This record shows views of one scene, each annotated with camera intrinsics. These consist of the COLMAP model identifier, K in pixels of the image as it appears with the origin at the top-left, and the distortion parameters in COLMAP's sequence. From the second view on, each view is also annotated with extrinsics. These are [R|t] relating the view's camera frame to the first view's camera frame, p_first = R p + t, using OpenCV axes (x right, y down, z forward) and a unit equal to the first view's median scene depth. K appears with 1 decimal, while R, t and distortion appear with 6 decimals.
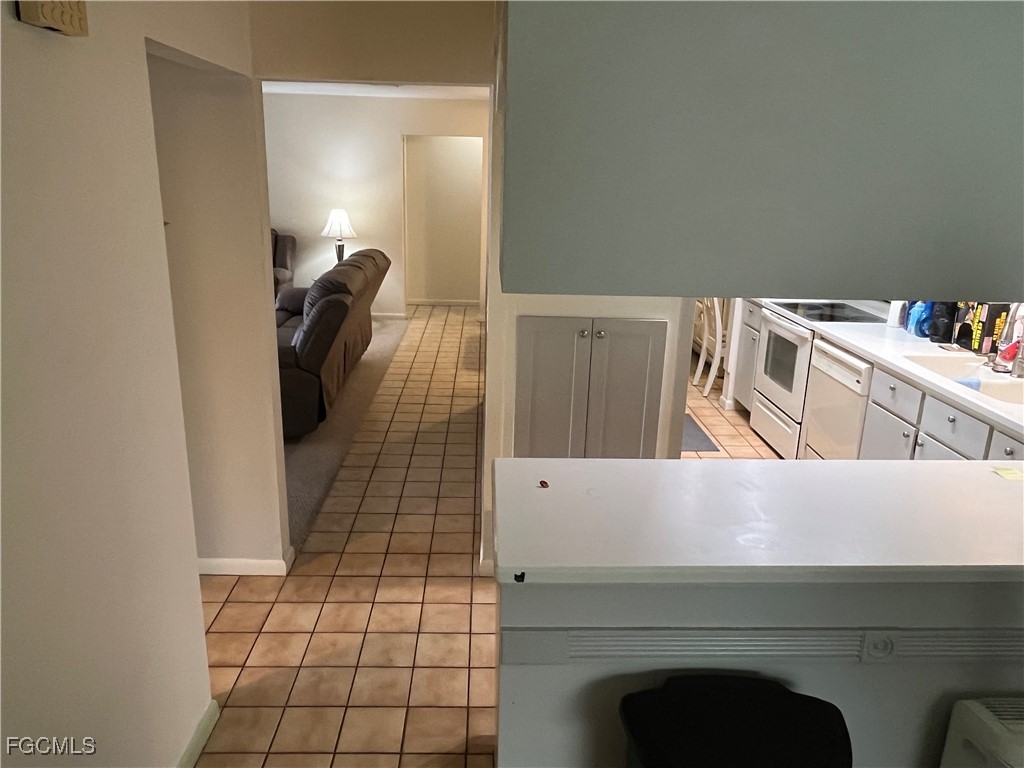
lens RADIAL K [[735.8, 0, 506.4], [0, 735.8, 383.3], [0, 0, 1]] dist [0.006228, 0.002621]
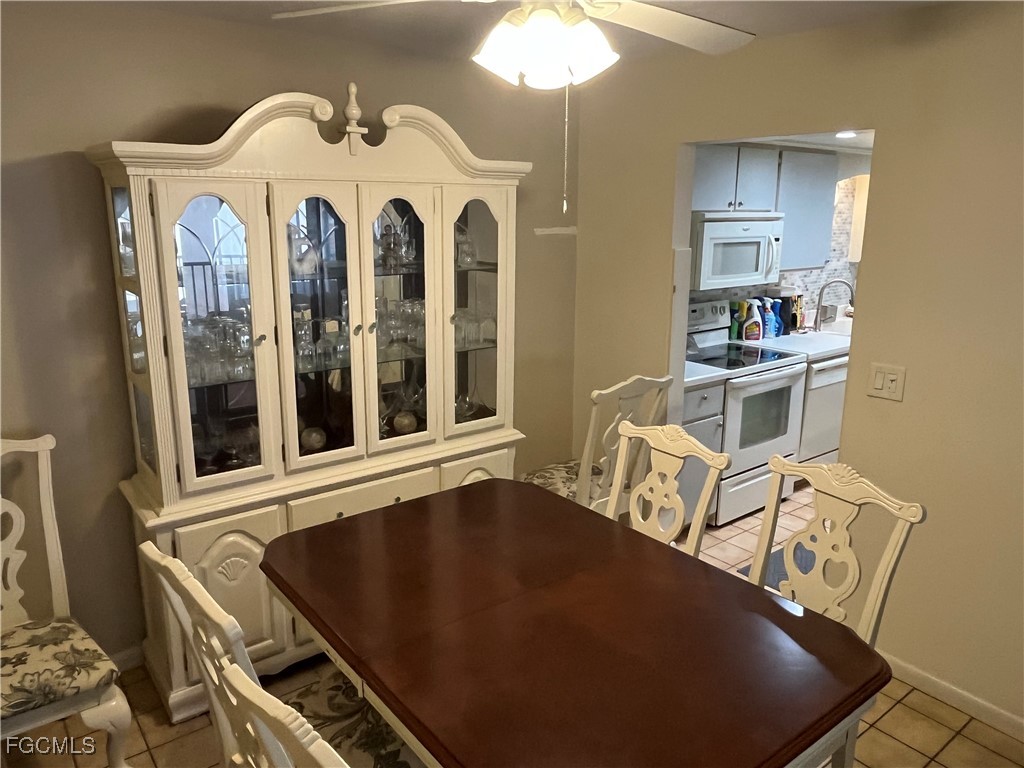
lens RADIAL K [[735.8, 0, 511.0], [0, 735.8, 384.7], [0, 0, 1]] dist [0.006228, 0.002621]
pose [[-0.596396, -0.217115, 0.772770, -0.165553], [0.208506, 0.887774, 0.410344, -0.646150], [-0.775137, 0.405855, -0.484195, 2.145512]]
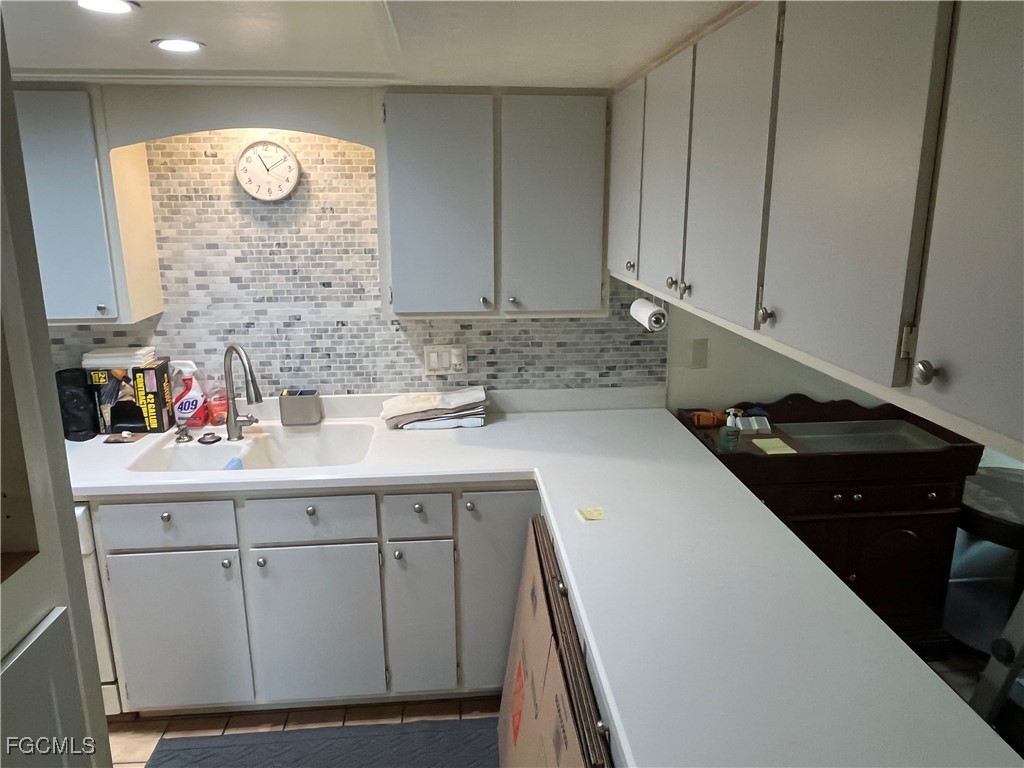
lens RADIAL K [[735.8, 0, 505.6], [0, 735.8, 381.3], [0, 0, 1]] dist [0.006228, 0.002621]
pose [[-0.040142, -0.264251, 0.963618, -0.100120], [0.287220, 0.920642, 0.264431, -0.185374], [-0.957023, 0.287386, 0.038942, 0.598060]]
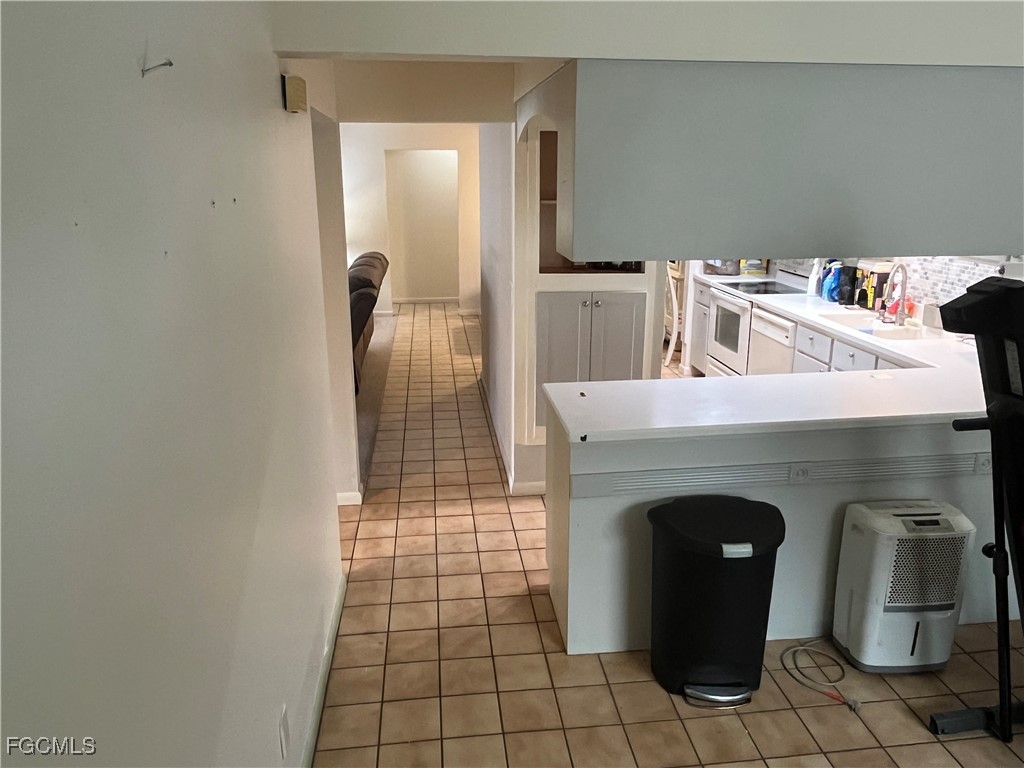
lens RADIAL K [[735.8, 0, 518.9], [0, 735.8, 383.7], [0, 0, 1]] dist [0.006228, 0.002621]
pose [[0.995277, -0.048468, 0.084105, -0.111632], [0.048835, 0.998804, -0.002313, 0.061459], [-0.083893, 0.006409, 0.996454, -0.266000]]
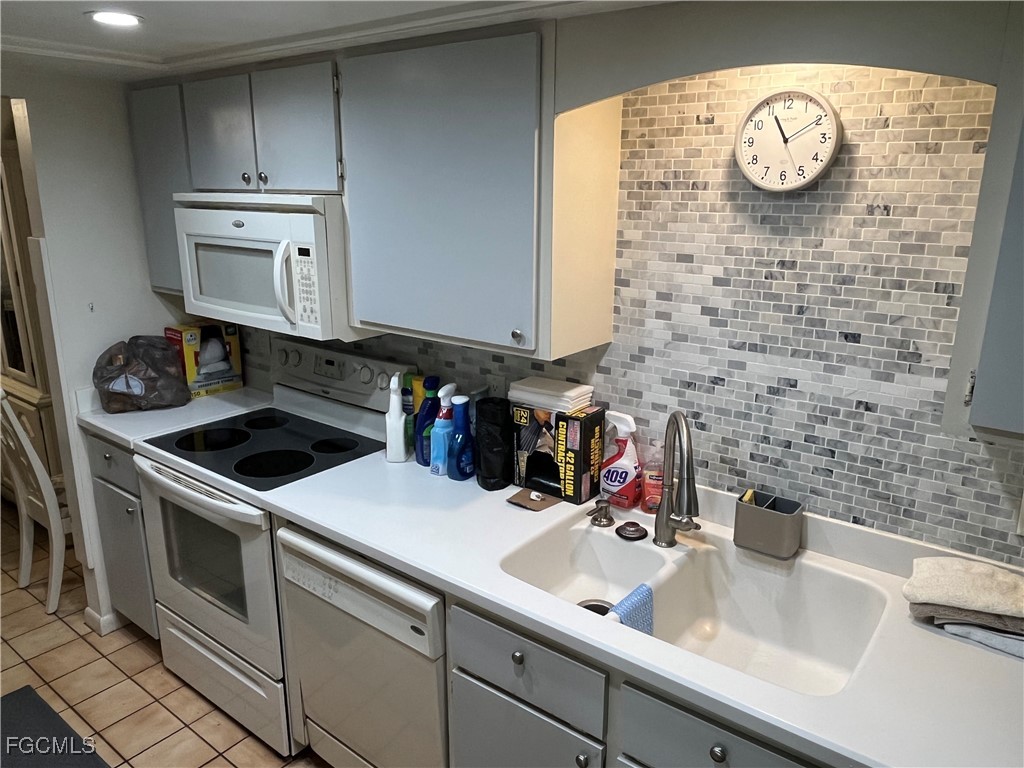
lens RADIAL K [[735.8, 0, 521.5], [0, 735.8, 380.6], [0, 0, 1]] dist [0.006228, 0.002621]
pose [[0.633493, -0.216493, 0.742844, 0.207501], [0.225470, 0.970044, 0.090429, -0.188985], [-0.740169, 0.110203, 0.663329, 0.631606]]
